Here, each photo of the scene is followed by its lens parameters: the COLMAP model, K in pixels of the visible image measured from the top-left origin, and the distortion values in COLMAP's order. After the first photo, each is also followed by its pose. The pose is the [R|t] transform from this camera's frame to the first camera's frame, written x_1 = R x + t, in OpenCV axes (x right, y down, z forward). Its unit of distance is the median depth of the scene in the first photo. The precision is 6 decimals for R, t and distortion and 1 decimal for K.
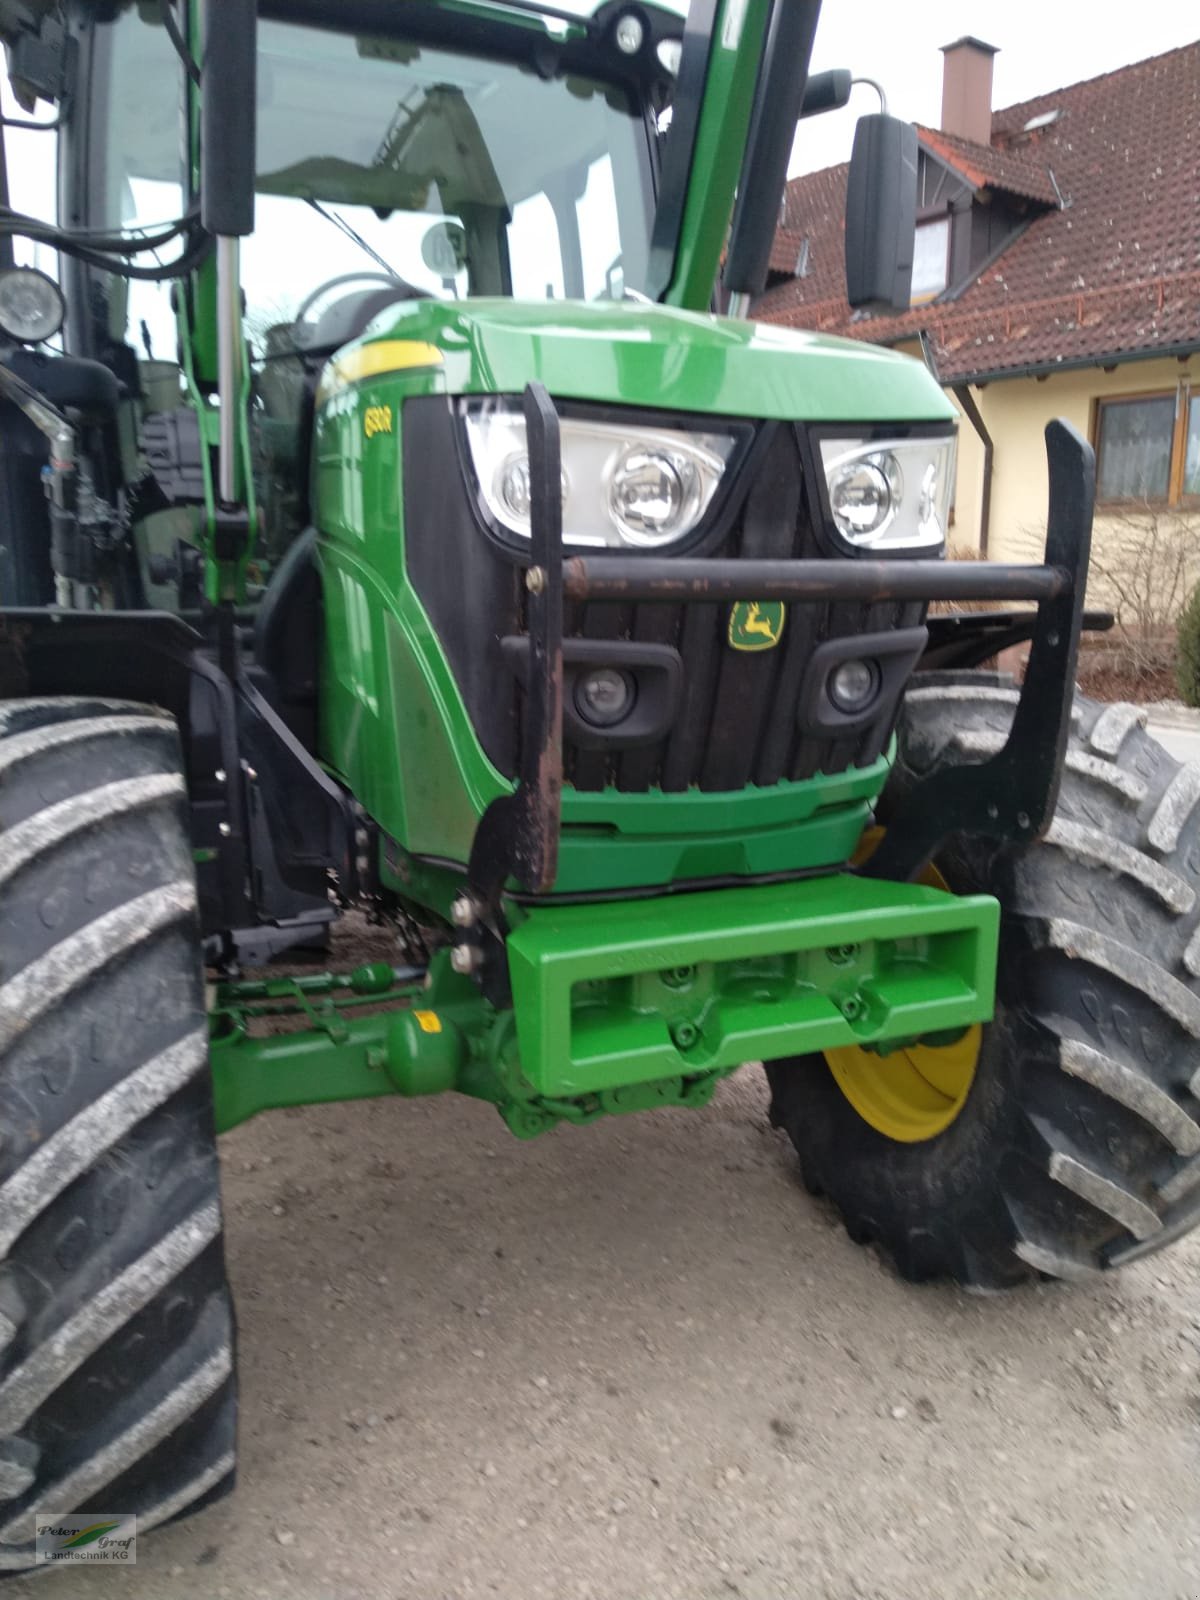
lens RADIAL K [[1214.1, 0, 597.0], [0, 1214.1, 784.9], [0, 0, 1]] dist [0.077826, -0.141802]
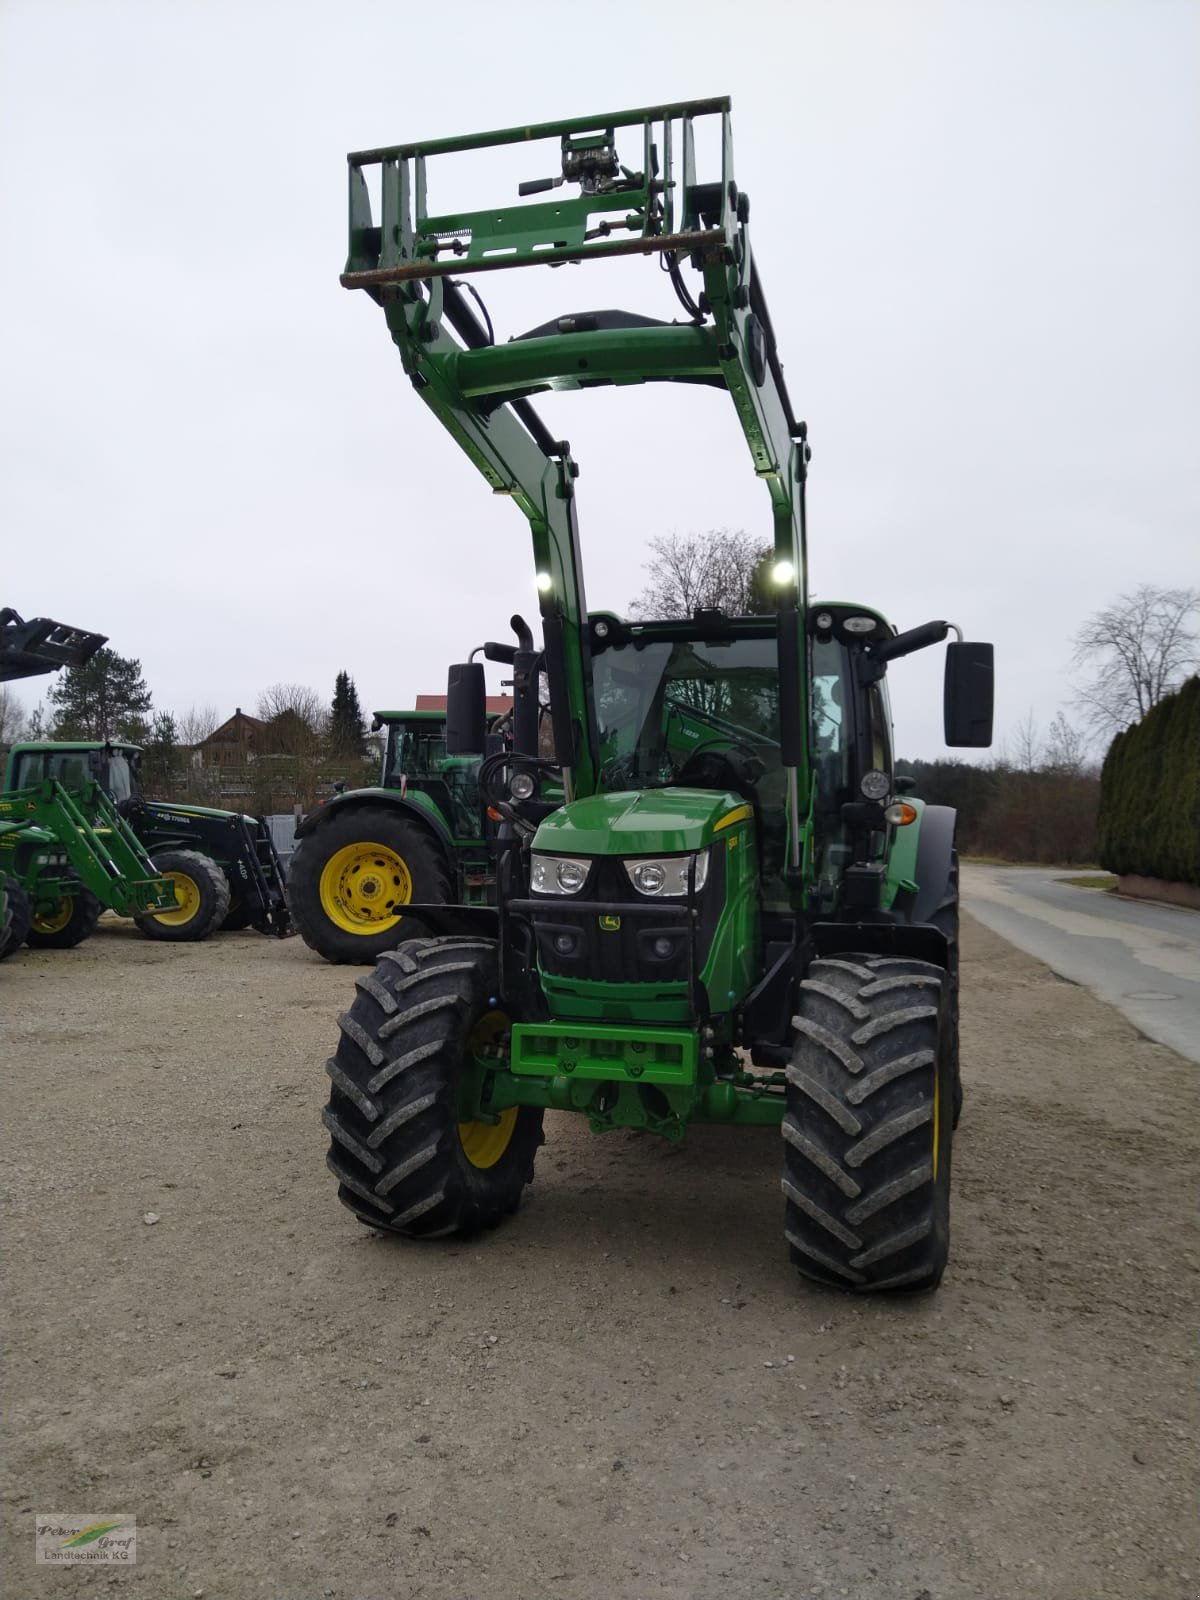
lens RADIAL K [[1241.9, 0, 637.2], [0, 1241.9, 792.2], [0, 0, 1]] dist [0.141340, -0.397728]
pose [[0.778279, -0.014891, -0.627743, 1.895580], [-0.121779, 0.977158, -0.174162, 0.066936], [0.615997, 0.211992, 0.758688, -1.159606]]
